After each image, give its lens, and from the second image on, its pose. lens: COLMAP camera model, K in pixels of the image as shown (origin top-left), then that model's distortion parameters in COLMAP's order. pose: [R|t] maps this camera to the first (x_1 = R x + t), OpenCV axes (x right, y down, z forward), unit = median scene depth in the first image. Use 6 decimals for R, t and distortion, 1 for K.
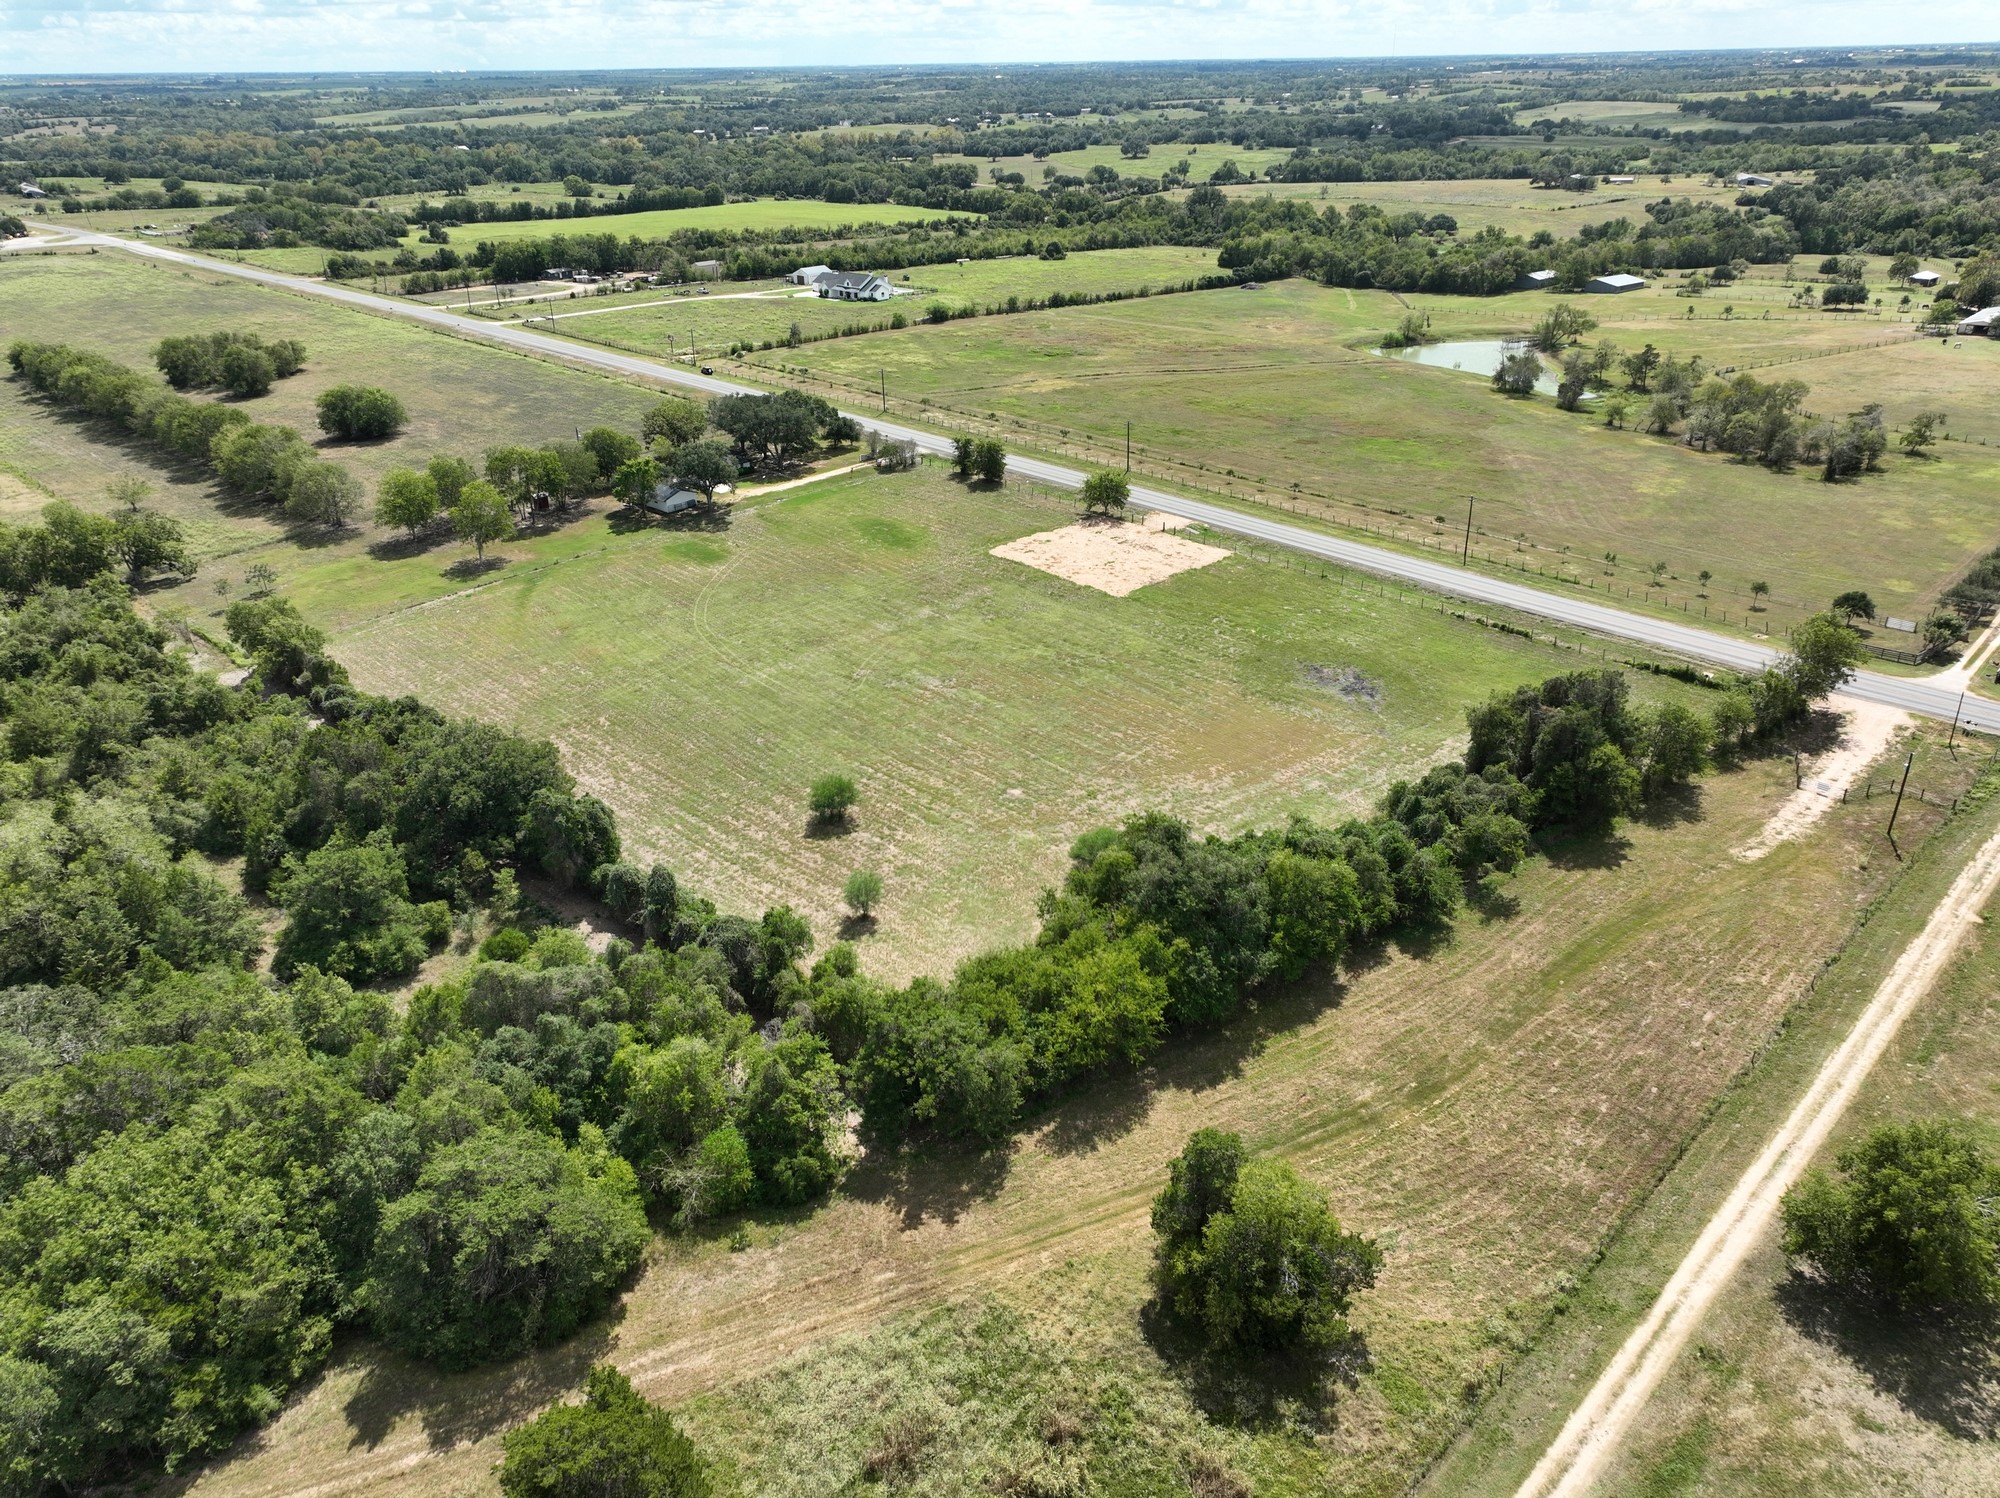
lens RADIAL K [[1411.1, 0, 1000.0], [0, 1411.1, 749.0], [0, 0, 1]] dist [-0.010566, 0.037188]
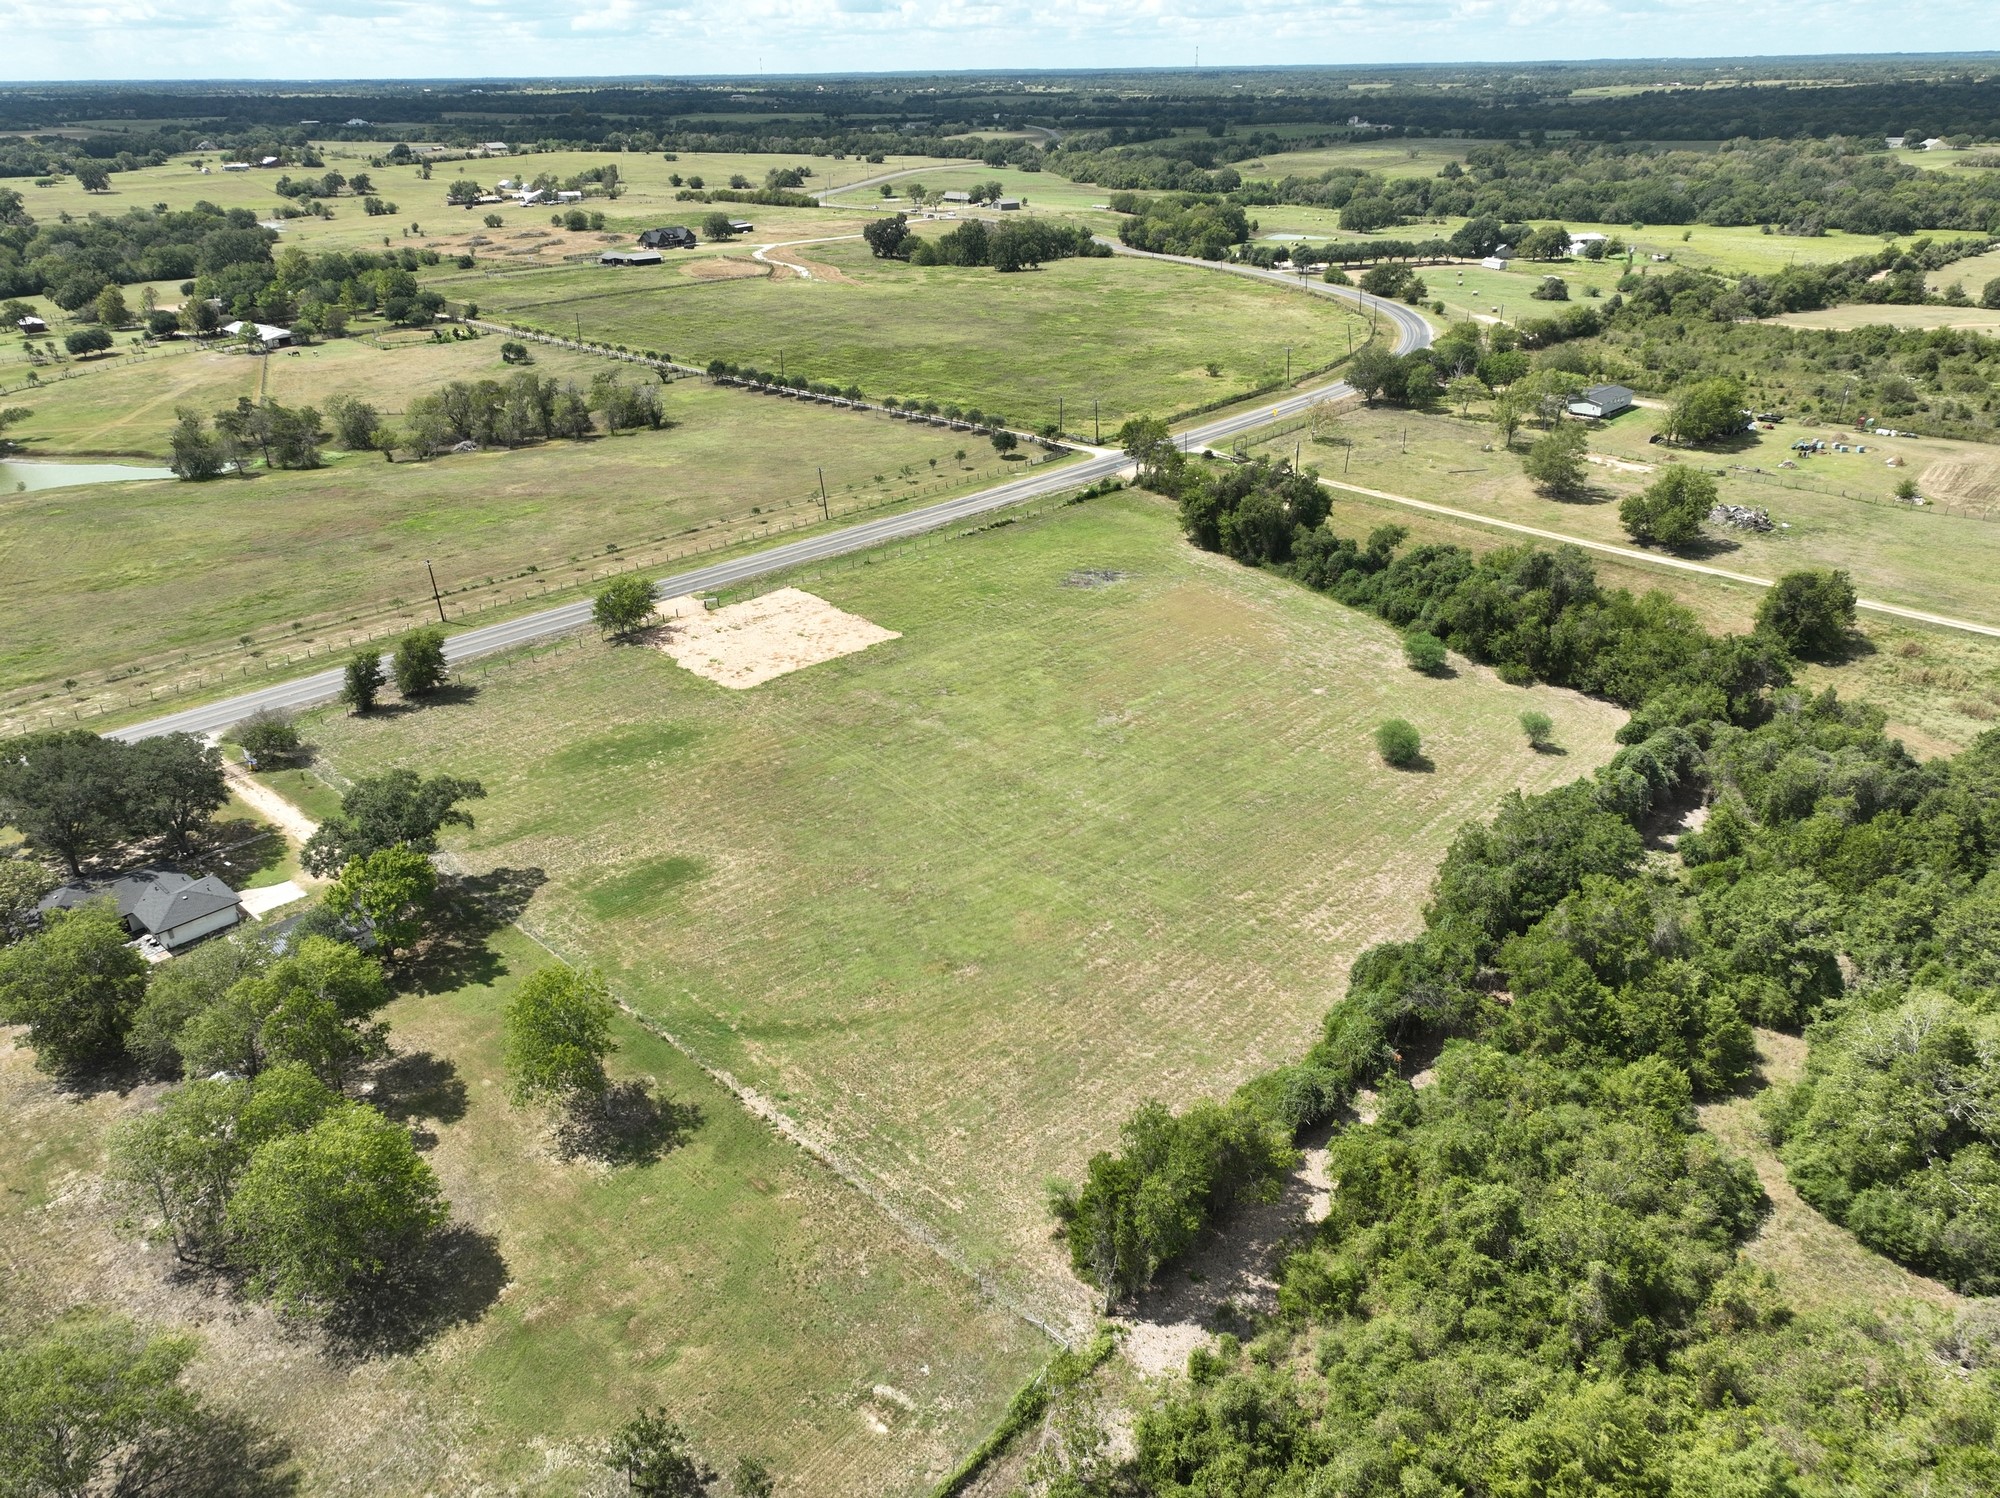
lens RADIAL K [[1406.9, 0, 1000.0], [0, 1406.9, 749.0], [0, 0, 1]] dist [-0.006210, 0.032978]
pose [[-0.020838, -0.424307, 0.905279, -0.799933], [0.453822, 0.802803, 0.386722, -0.378799], [-0.890849, 0.418893, 0.175831, 0.794117]]
